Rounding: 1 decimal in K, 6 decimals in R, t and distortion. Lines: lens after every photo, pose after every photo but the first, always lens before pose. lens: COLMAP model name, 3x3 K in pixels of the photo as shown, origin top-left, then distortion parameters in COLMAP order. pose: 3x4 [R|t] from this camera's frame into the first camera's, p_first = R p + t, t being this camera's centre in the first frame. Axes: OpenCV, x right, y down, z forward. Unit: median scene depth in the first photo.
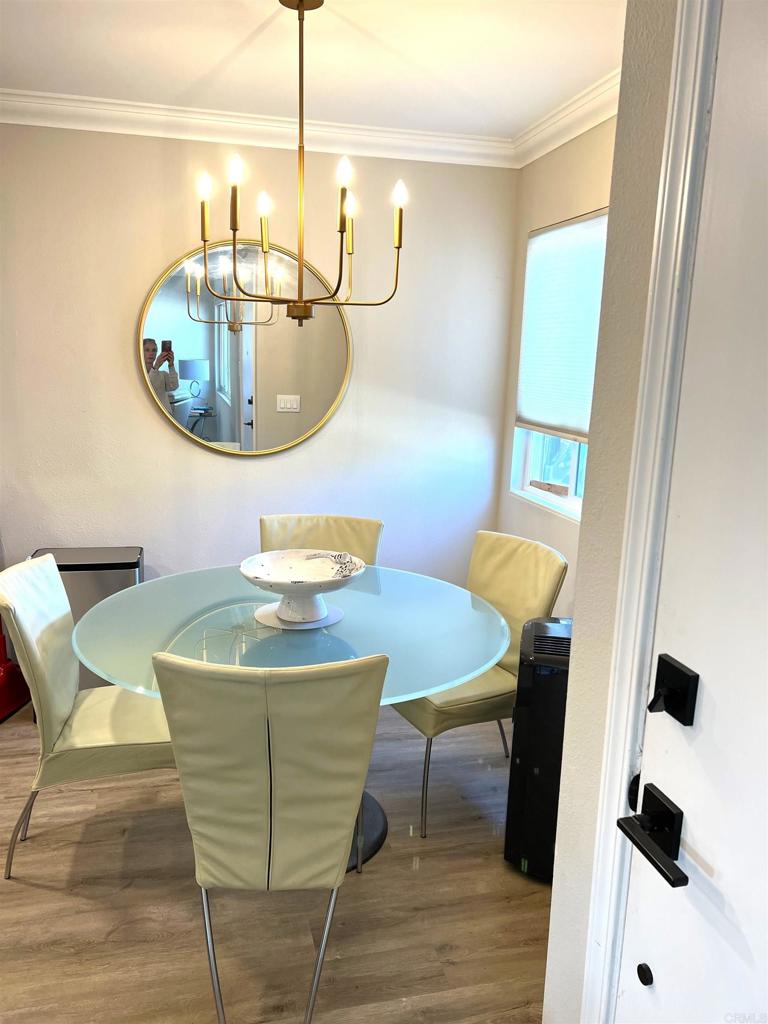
lens RADIAL K [[783.6, 0, 384.0], [0, 783.6, 512.0], [0, 0, 1]] dist [0.061786, -0.000550]
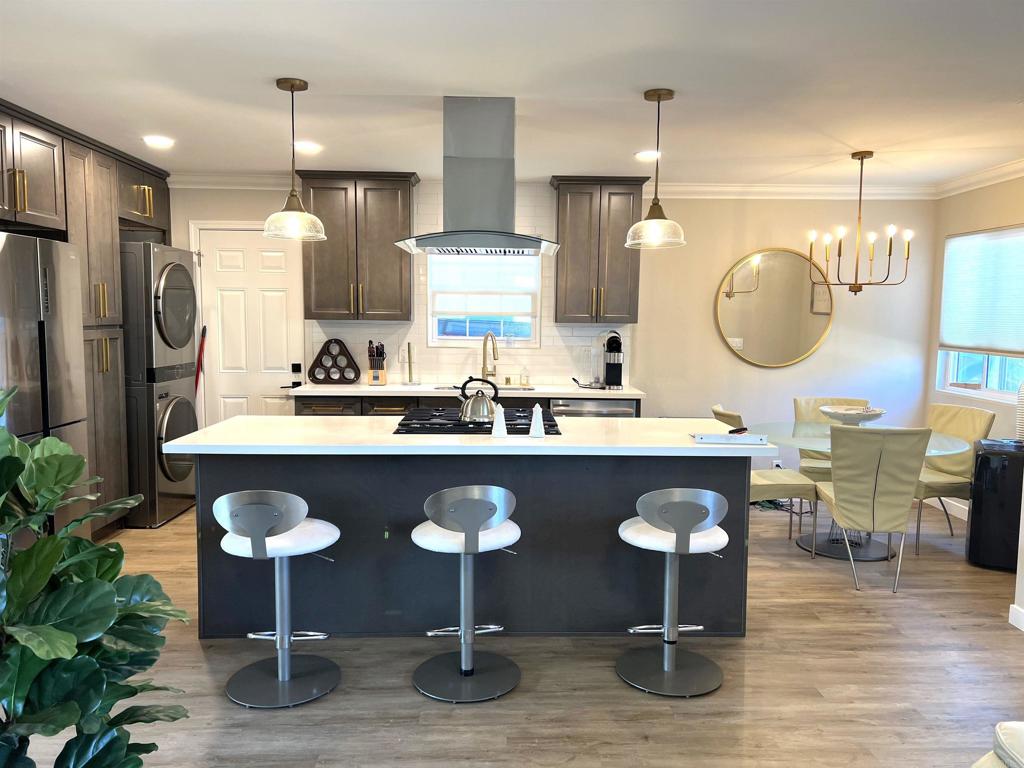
lens RADIAL K [[783.6, 0, 539.8], [0, 783.6, 384.3], [0, 0, 1]] dist [0.061786, -0.000550]
pose [[0.981619, -0.003742, -0.190815, -0.490843], [-0.017213, 0.993997, -0.108042, 0.229961], [0.190074, 0.109340, 0.975662, -1.127044]]
